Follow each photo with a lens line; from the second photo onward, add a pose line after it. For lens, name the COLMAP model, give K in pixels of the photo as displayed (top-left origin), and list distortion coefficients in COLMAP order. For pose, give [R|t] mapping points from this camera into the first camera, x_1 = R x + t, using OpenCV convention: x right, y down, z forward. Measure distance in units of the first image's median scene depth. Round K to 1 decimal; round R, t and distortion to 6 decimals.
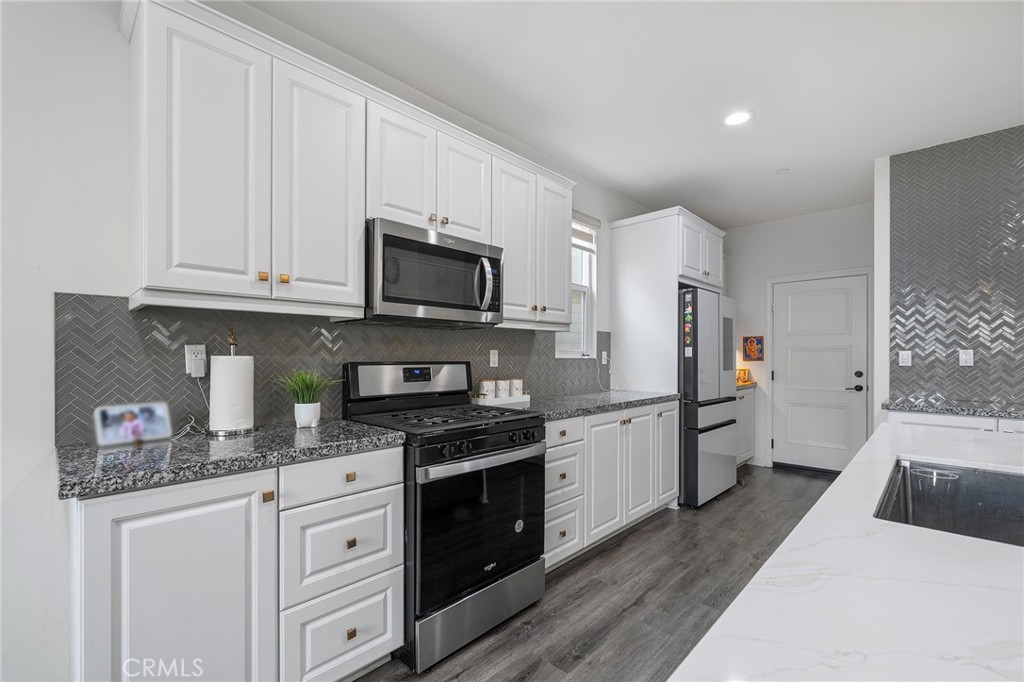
lens RADIAL K [[450.6, 0, 509.7], [0, 450.6, 351.3], [0, 0, 1]] dist [0.003898, 0.000293]
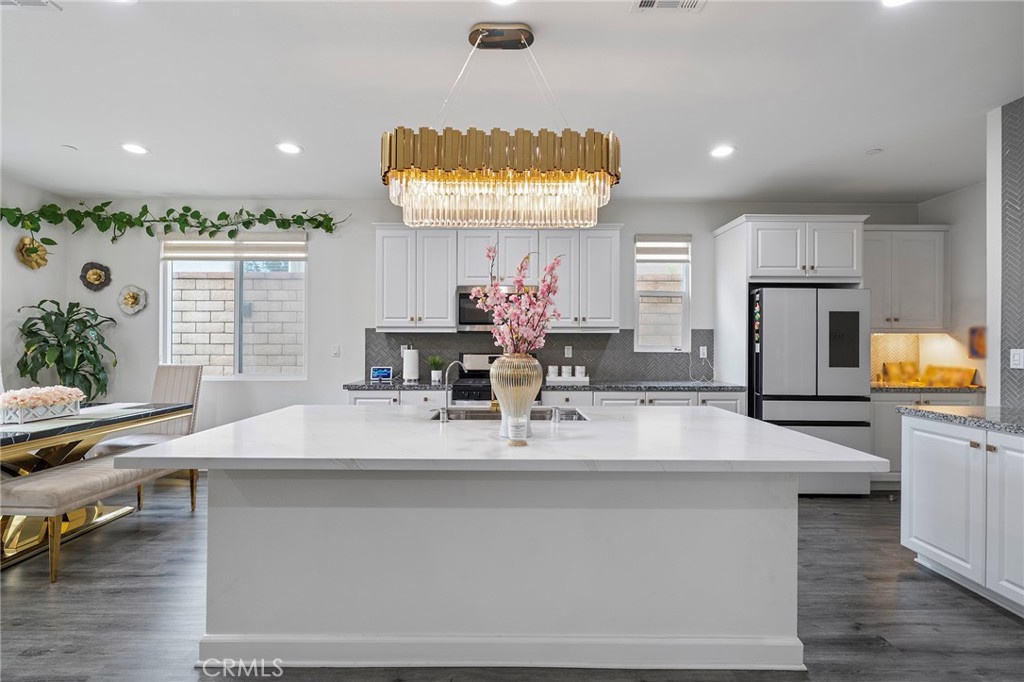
lens RADIAL K [[450.6, 0, 507.6], [0, 450.6, 346.1], [0, 0, 1]] dist [0.003898, 0.000293]
pose [[0.689741, 0.004135, -0.724044, 0.847083], [0.004341, 0.999942, 0.009845, -0.017387], [0.724043, -0.009934, 0.689683, -0.183729]]
